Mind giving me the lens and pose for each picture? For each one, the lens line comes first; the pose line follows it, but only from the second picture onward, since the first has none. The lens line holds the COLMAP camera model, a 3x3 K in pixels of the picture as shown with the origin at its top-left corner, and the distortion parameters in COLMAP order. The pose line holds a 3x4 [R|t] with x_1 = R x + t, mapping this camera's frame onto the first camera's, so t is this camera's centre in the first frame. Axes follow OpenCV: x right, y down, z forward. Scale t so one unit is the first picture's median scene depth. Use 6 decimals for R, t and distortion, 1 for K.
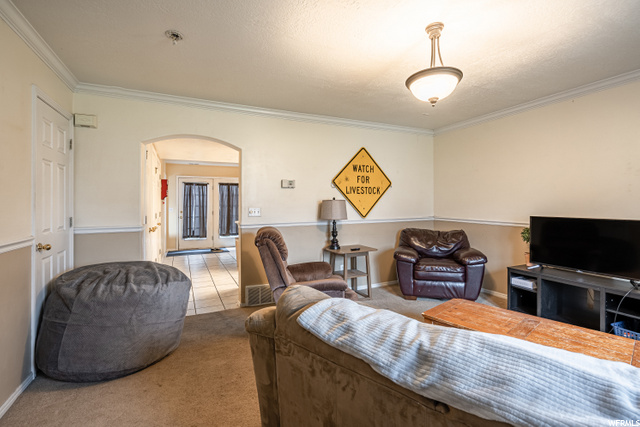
lens RADIAL K [[297.3, 0, 328.9], [0, 297.3, 201.1], [0, 0, 1]] dist [-0.002928, 0.003797]
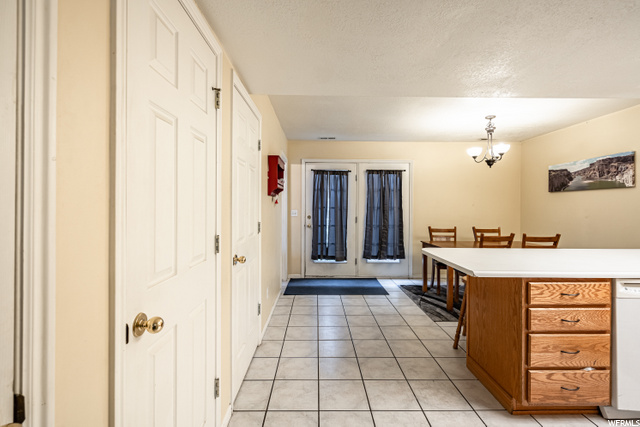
lens RADIAL K [[297.3, 0, 318.6], [0, 297.3, 205.3], [0, 0, 1]] dist [-0.002928, 0.003797]
pose [[0.897967, 0.009223, -0.439966, -0.197588], [-0.003997, 0.999910, 0.012802, 0.002995], [0.440045, -0.009737, 0.897923, 0.432349]]
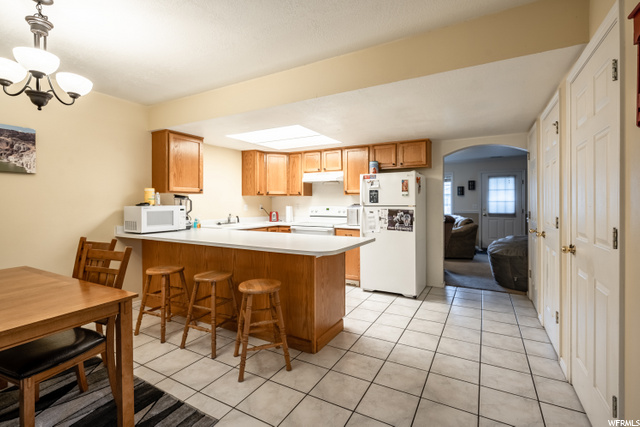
lens RADIAL K [[297.3, 0, 320.9], [0, 297.3, 209.0], [0, 0, 1]] dist [-0.002928, 0.003797]
pose [[-0.562847, -0.011604, 0.826480, -0.430711], [-0.004732, 0.999930, 0.010816, 0.014301], [-0.826548, 0.002177, -0.562862, 0.895368]]
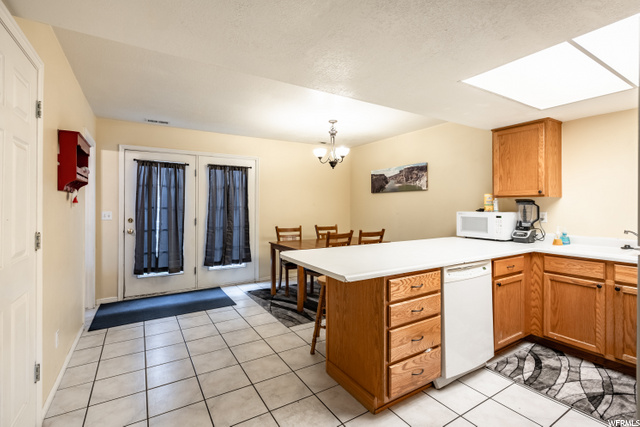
lens RADIAL K [[297.3, 0, 319.0], [0, 297.3, 202.9], [0, 0, 1]] dist [-0.002928, 0.003797]
pose [[0.996536, 0.006230, 0.082930, -0.223662], [-0.006545, 0.999972, 0.003534, 0.003584], [-0.082906, -0.004065, 0.996549, 0.475963]]
